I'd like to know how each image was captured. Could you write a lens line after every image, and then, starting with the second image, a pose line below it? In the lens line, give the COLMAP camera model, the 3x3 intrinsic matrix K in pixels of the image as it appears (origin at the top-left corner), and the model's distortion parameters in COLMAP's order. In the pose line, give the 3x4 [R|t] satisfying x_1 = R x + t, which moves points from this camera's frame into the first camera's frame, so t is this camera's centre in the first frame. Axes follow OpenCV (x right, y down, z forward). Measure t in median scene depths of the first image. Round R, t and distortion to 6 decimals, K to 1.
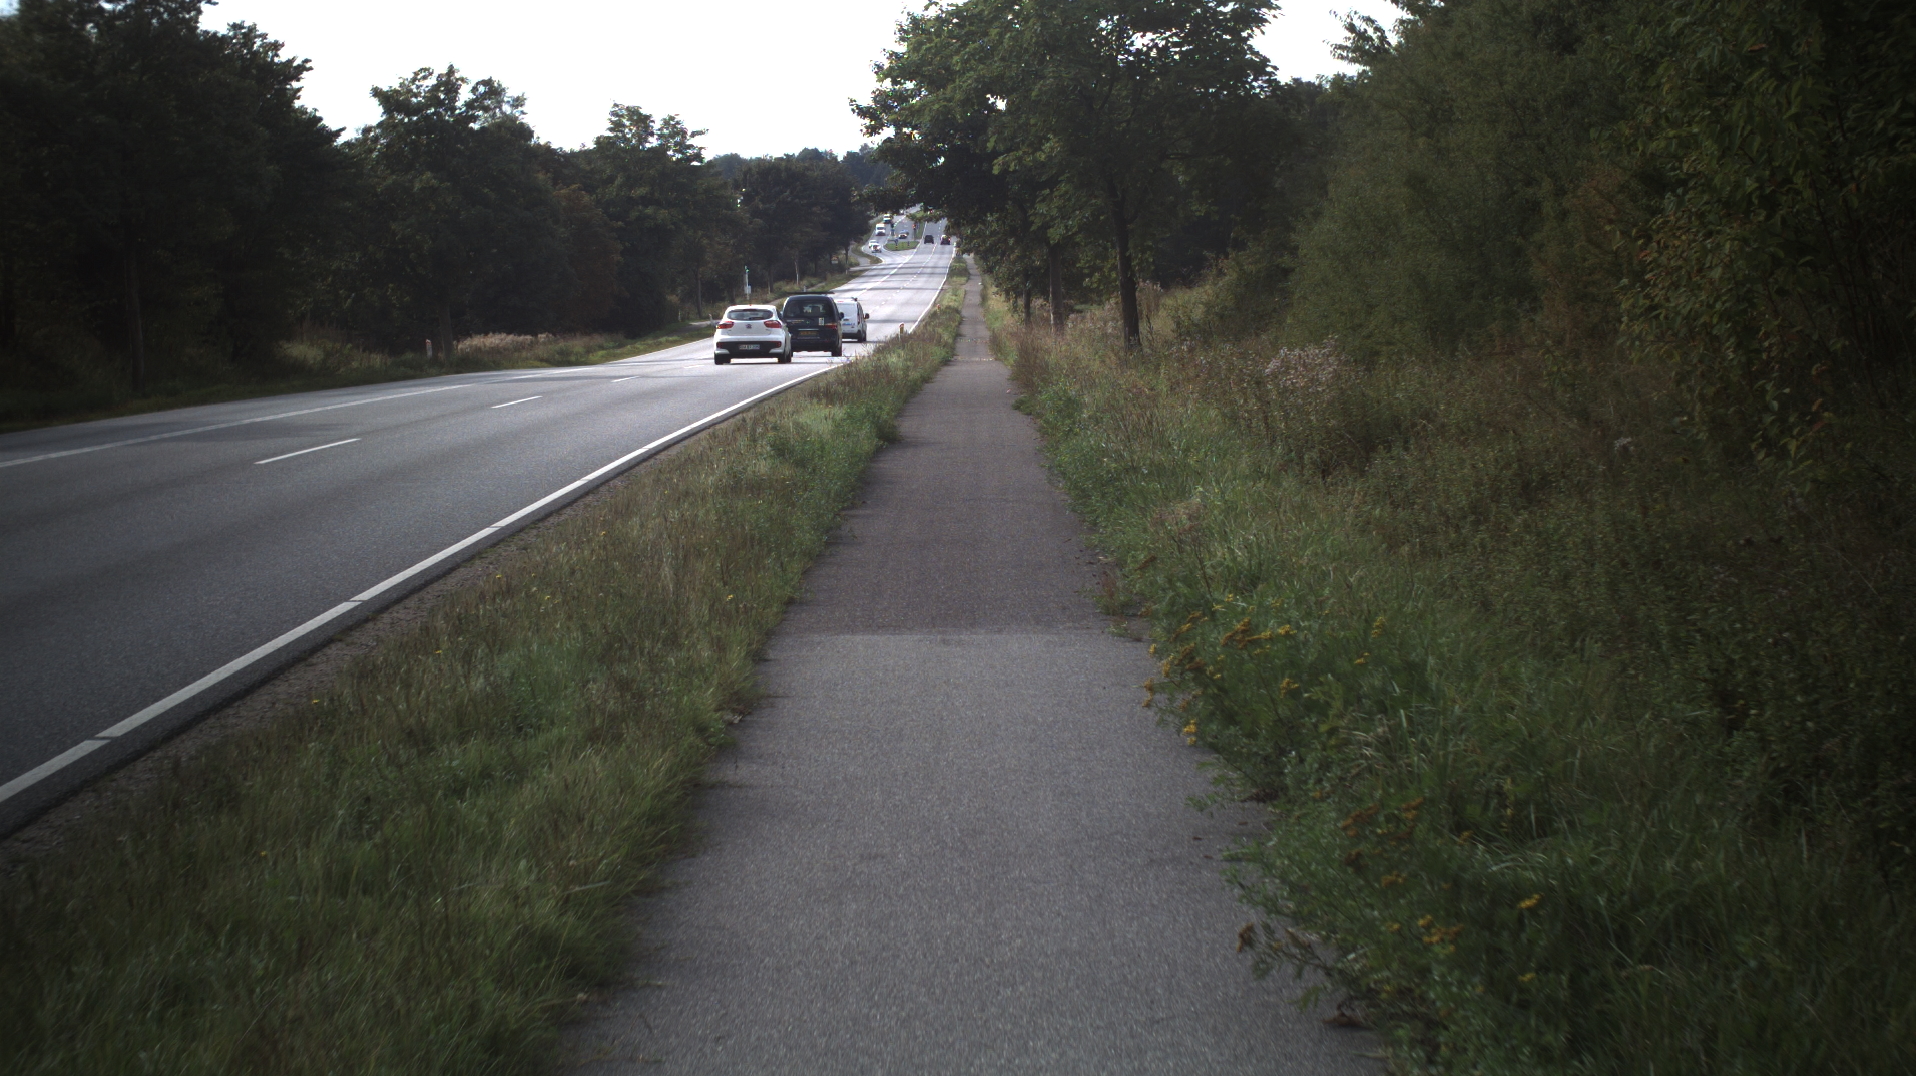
lens RADIAL K [[8971.2, 0, 950.4], [0, 8971.2, 539.7], [0, 0, 1]] dist [-1.417400, 0.000000]
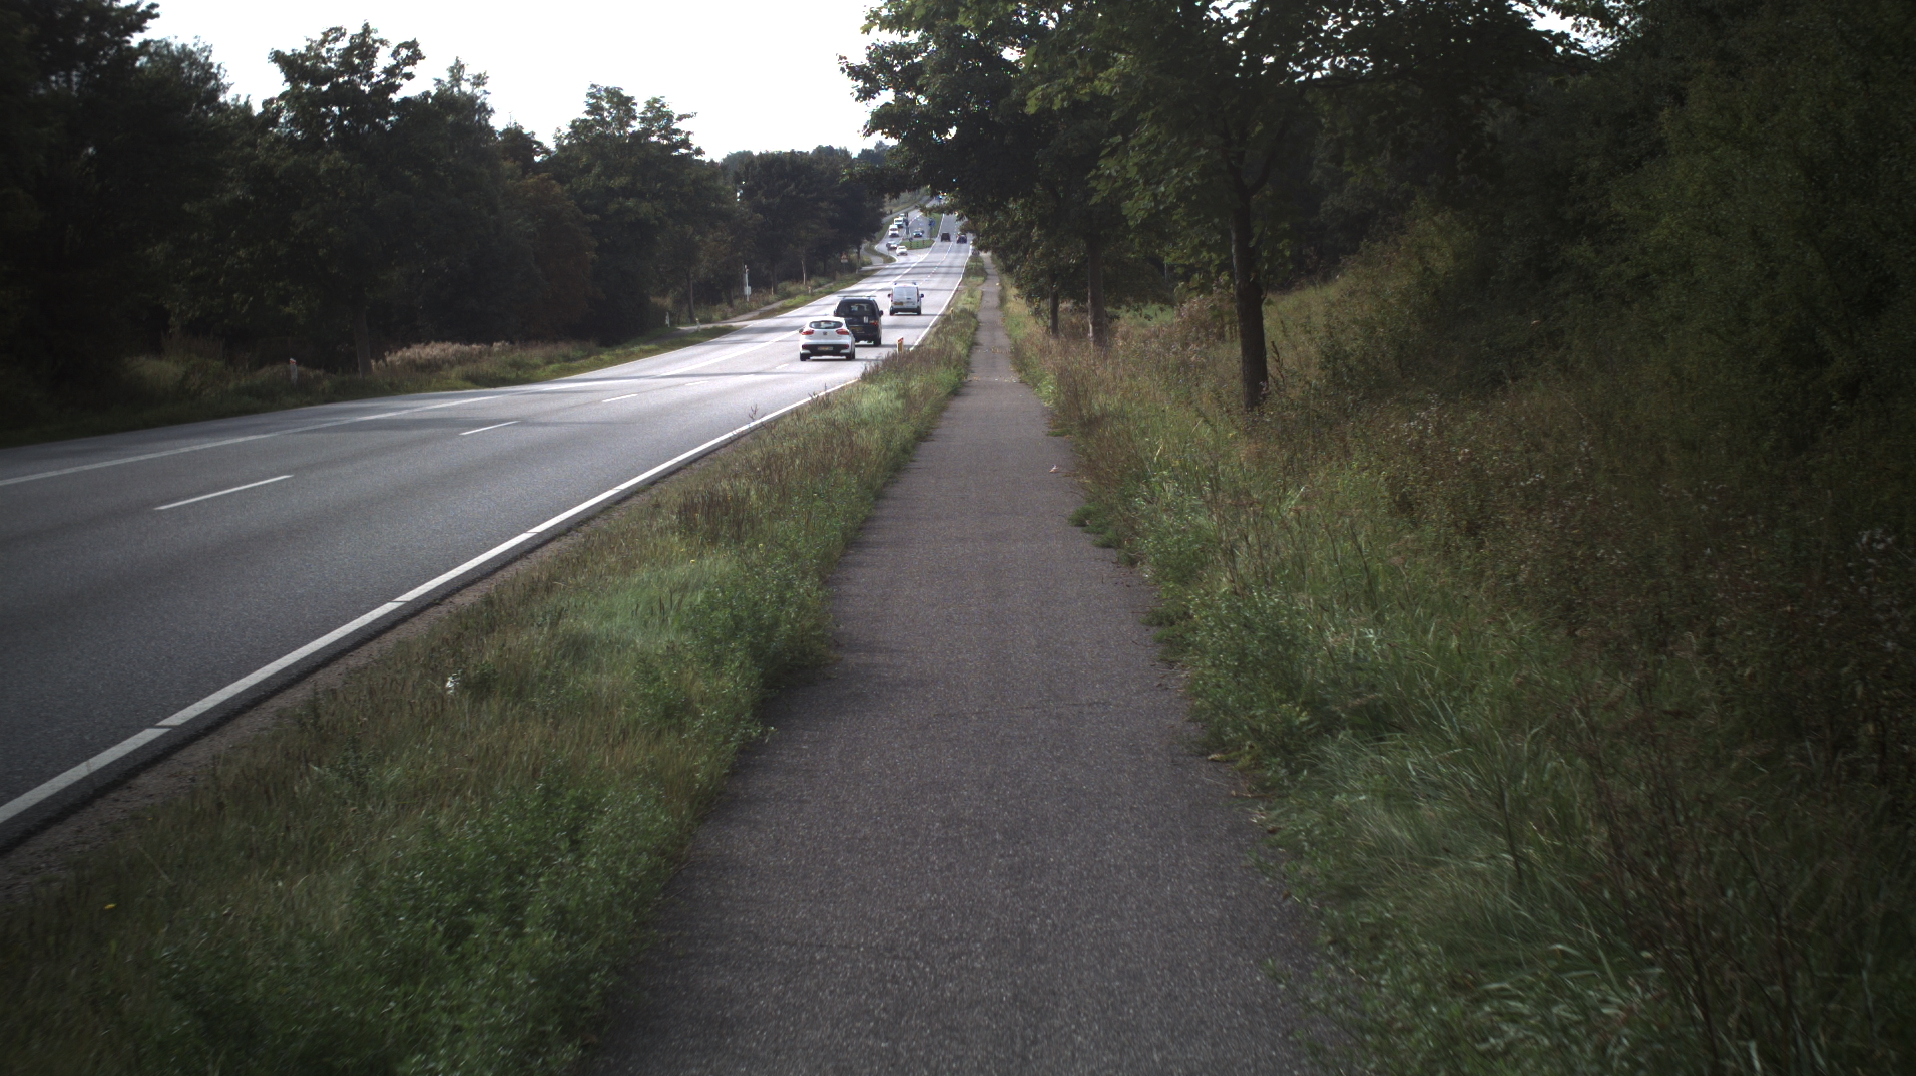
lens RADIAL K [[8030.9, 0, 958.3], [0, 8030.9, 550.7], [0, 0, 1]] dist [-1.290709, 0.000000]
pose [[0.999998, 0.001499, -0.001412, 0.000560], [-0.001492, 0.999986, 0.005009, -0.007721], [0.001419, -0.005007, 0.999986, 0.256754]]
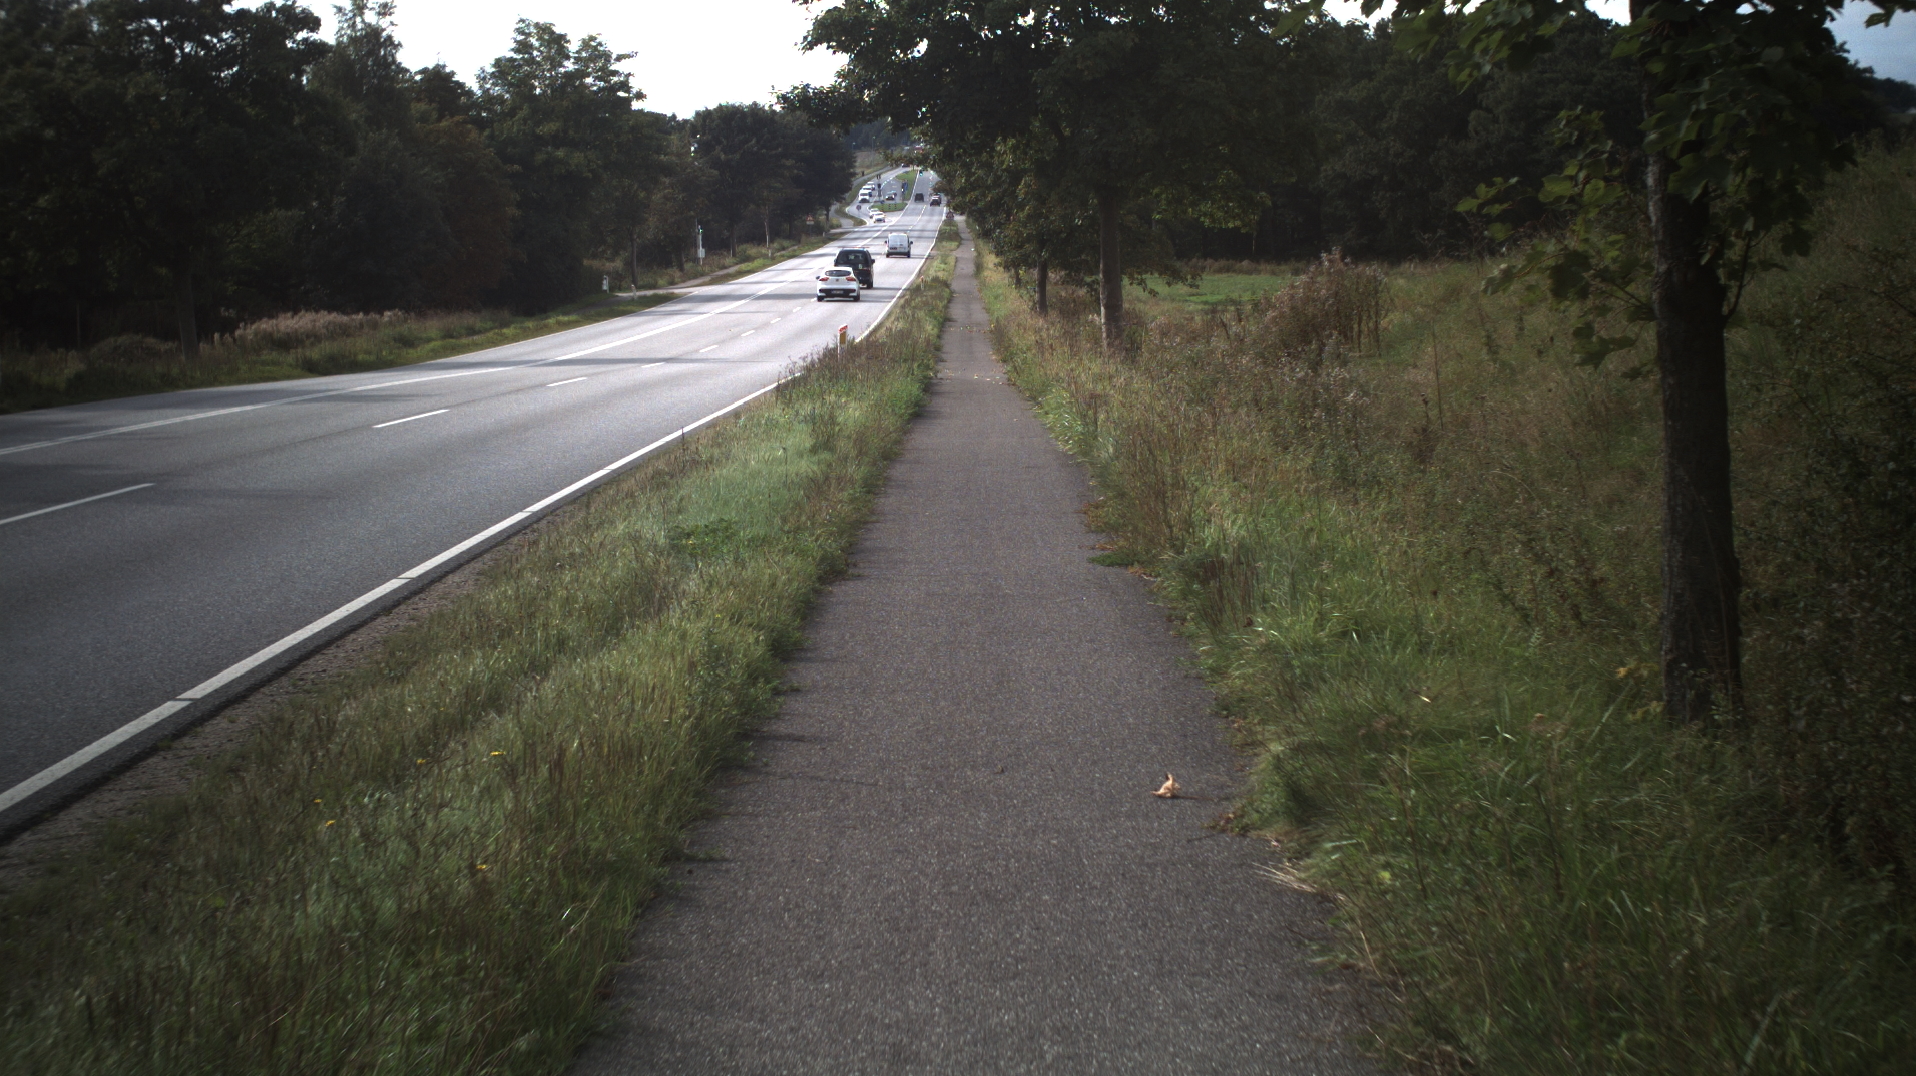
lens RADIAL K [[6119.0, 0, 967.4], [0, 6119.0, 530.6], [0, 0, 1]] dist [-0.718829, 0.000000]
pose [[0.999873, 0.015278, 0.004507, 0.000639], [-0.015357, 0.999718, 0.018089, -0.016324], [-0.004229, -0.018156, 0.999826, 0.551578]]
